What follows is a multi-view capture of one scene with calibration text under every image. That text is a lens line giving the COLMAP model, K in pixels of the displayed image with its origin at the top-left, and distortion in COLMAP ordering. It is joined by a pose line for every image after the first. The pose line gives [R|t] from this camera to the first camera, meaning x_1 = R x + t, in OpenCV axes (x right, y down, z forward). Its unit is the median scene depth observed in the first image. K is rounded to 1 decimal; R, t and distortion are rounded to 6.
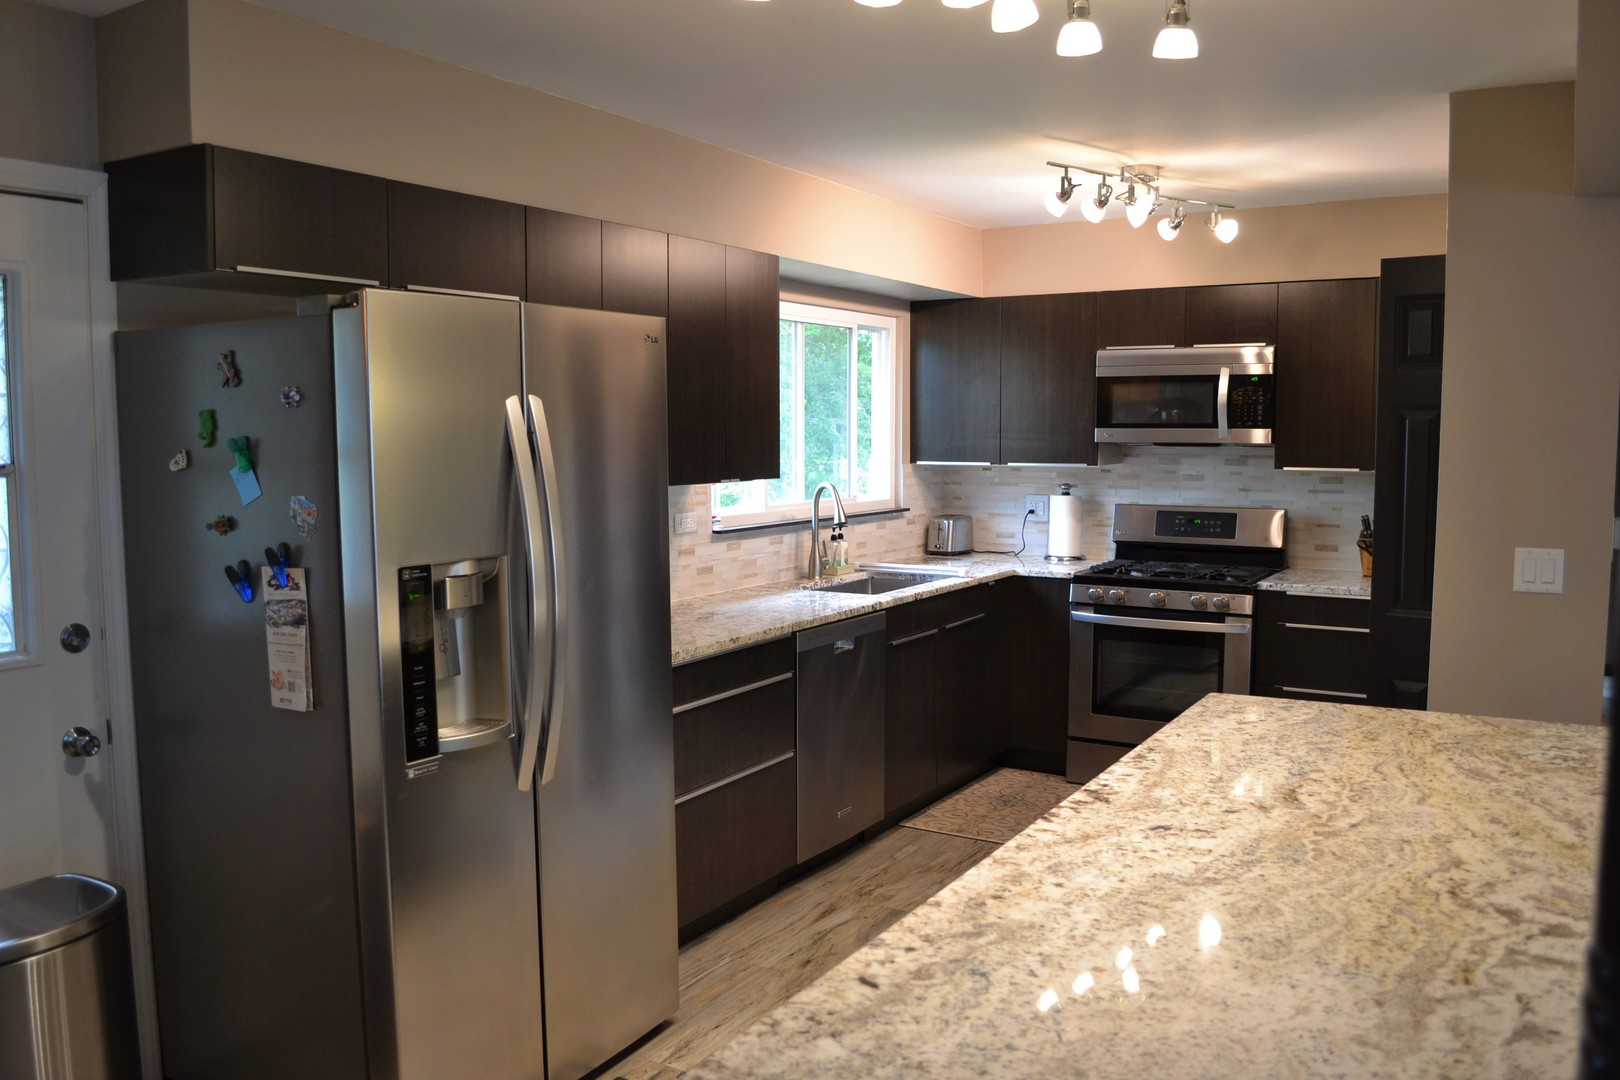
lens RADIAL K [[1288.7, 0, 806.1], [0, 1288.7, 544.4], [0, 0, 1]] dist [-0.074591, 0.002414]
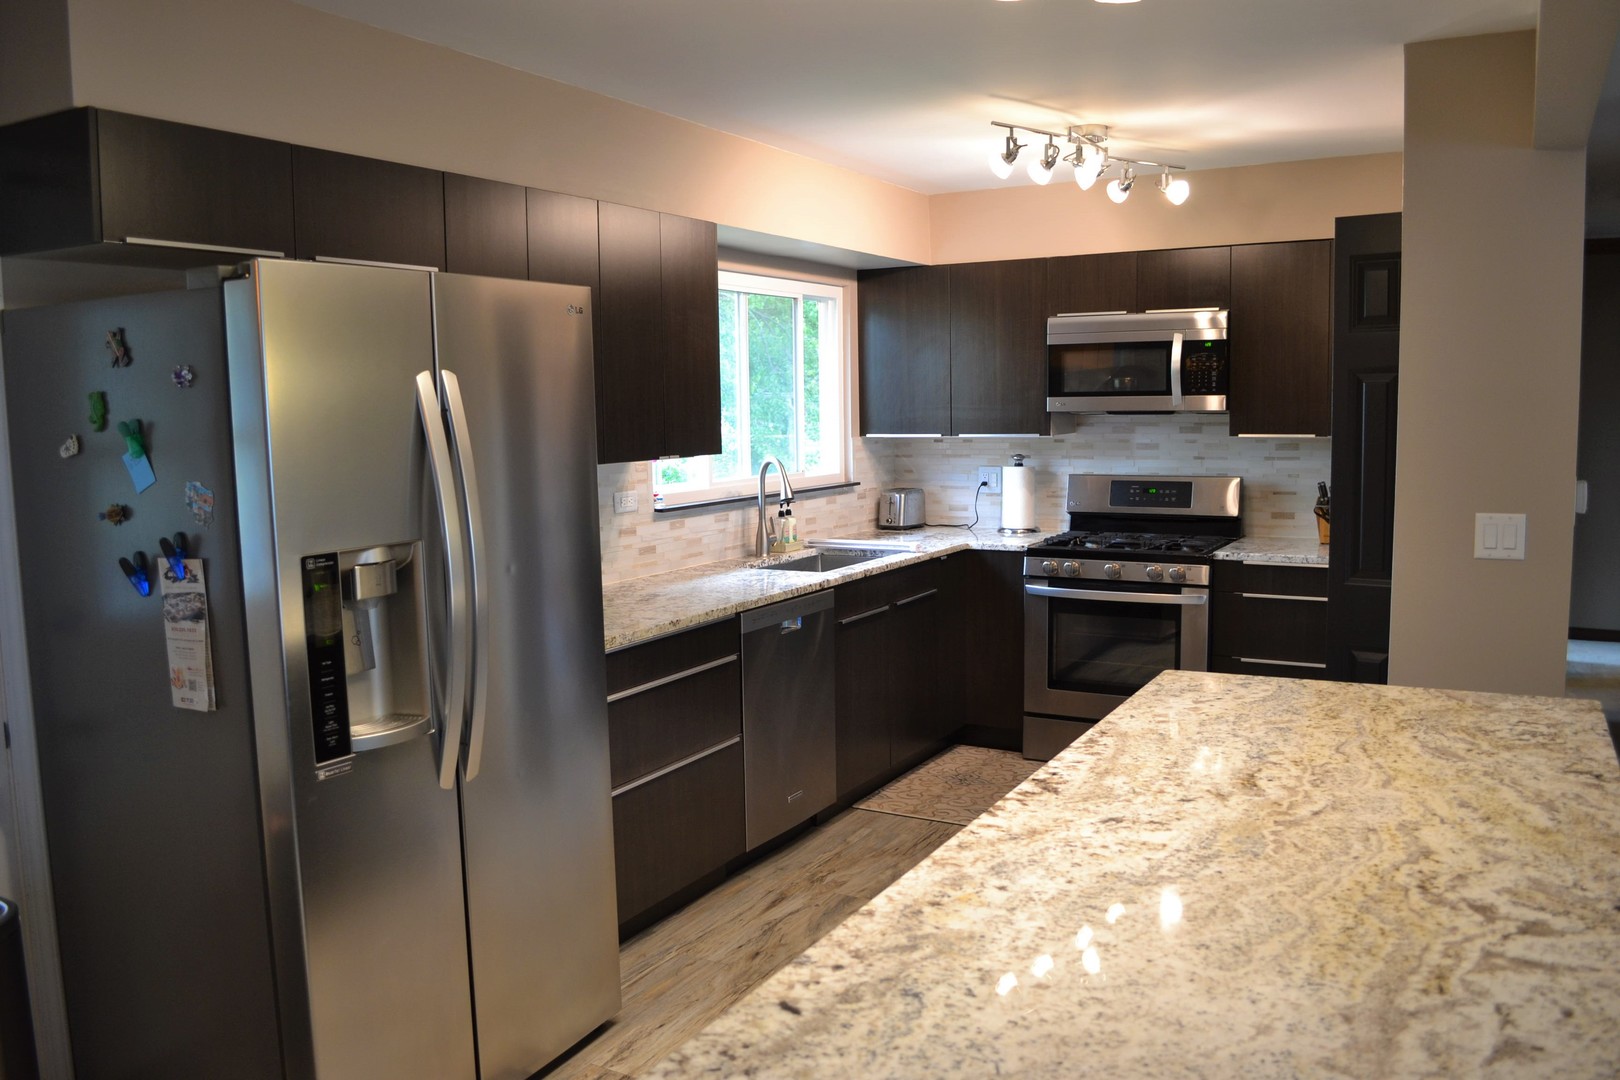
lens RADIAL K [[1288.7, 0, 803.1], [0, 1288.7, 541.6], [0, 0, 1]] dist [-0.074591, 0.002414]
pose [[0.999436, -0.018252, 0.028184, 0.020449], [0.017755, 0.999684, 0.017784, -0.002672], [-0.028499, -0.017274, 0.999445, 0.051365]]
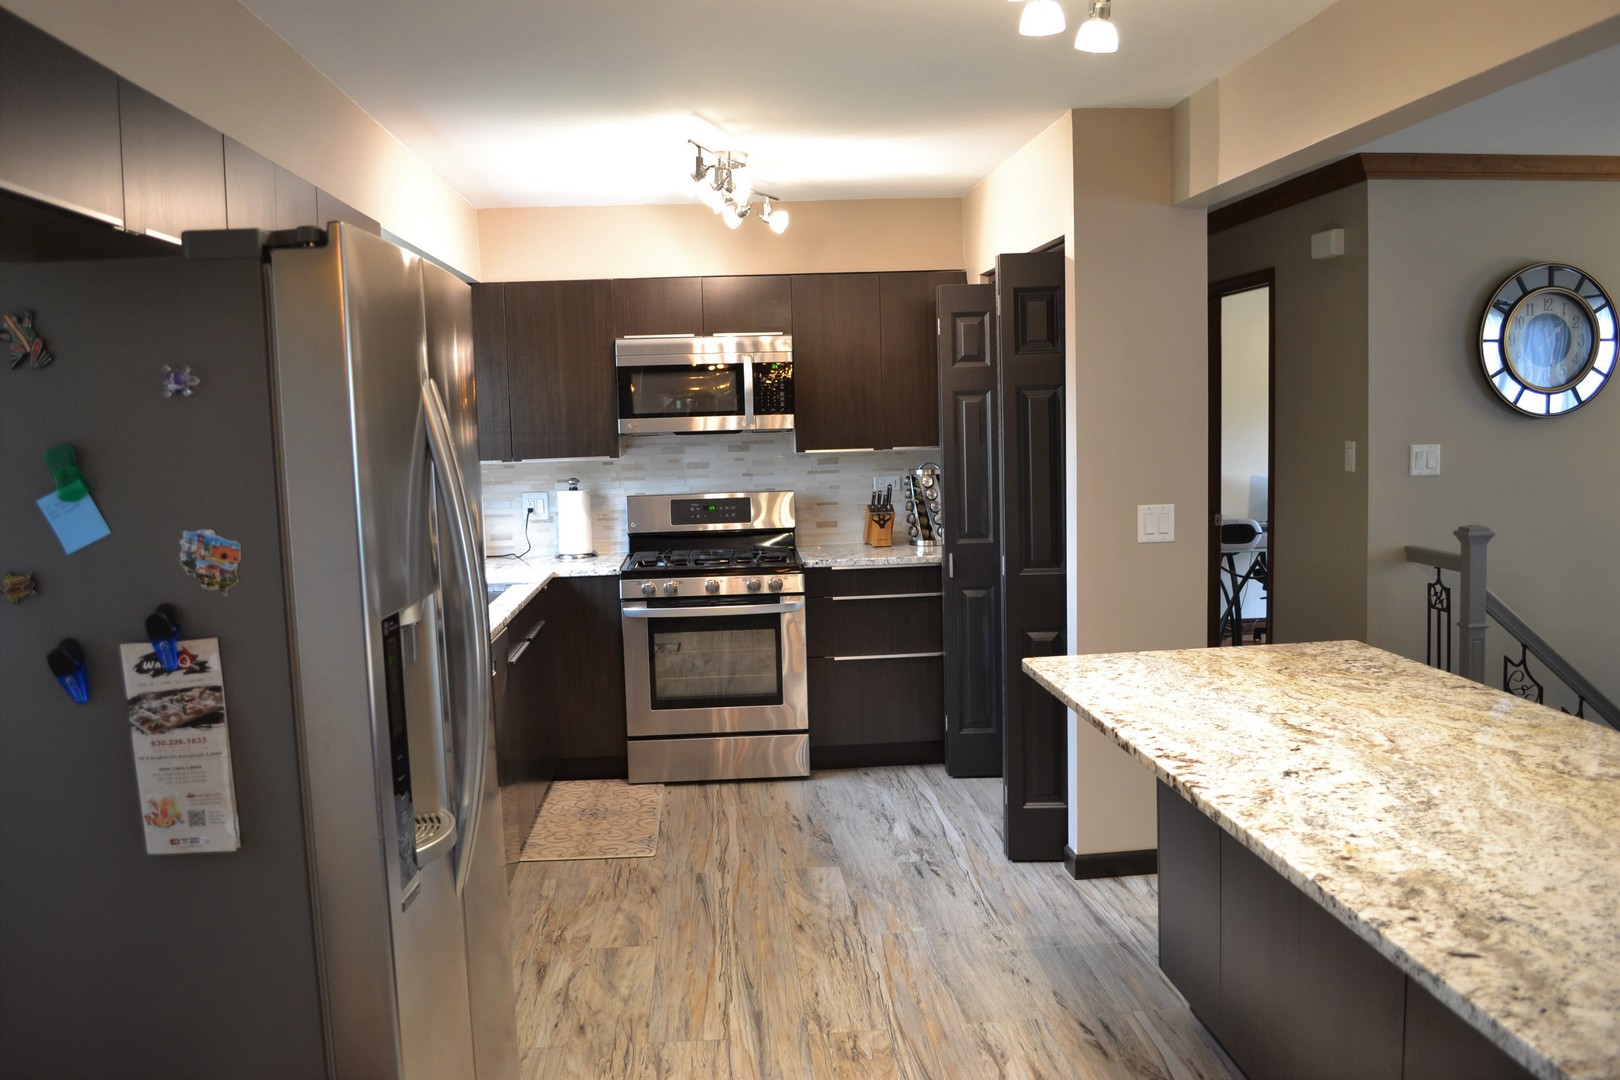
lens RADIAL K [[1288.7, 0, 799.9], [0, 1288.7, 541.7], [0, 0, 1]] dist [-0.074591, 0.002414]
pose [[0.818790, -0.077992, 0.568770, -0.477460], [0.078446, 0.996636, 0.023733, -0.021578], [-0.568708, 0.025185, 0.822154, 0.257182]]
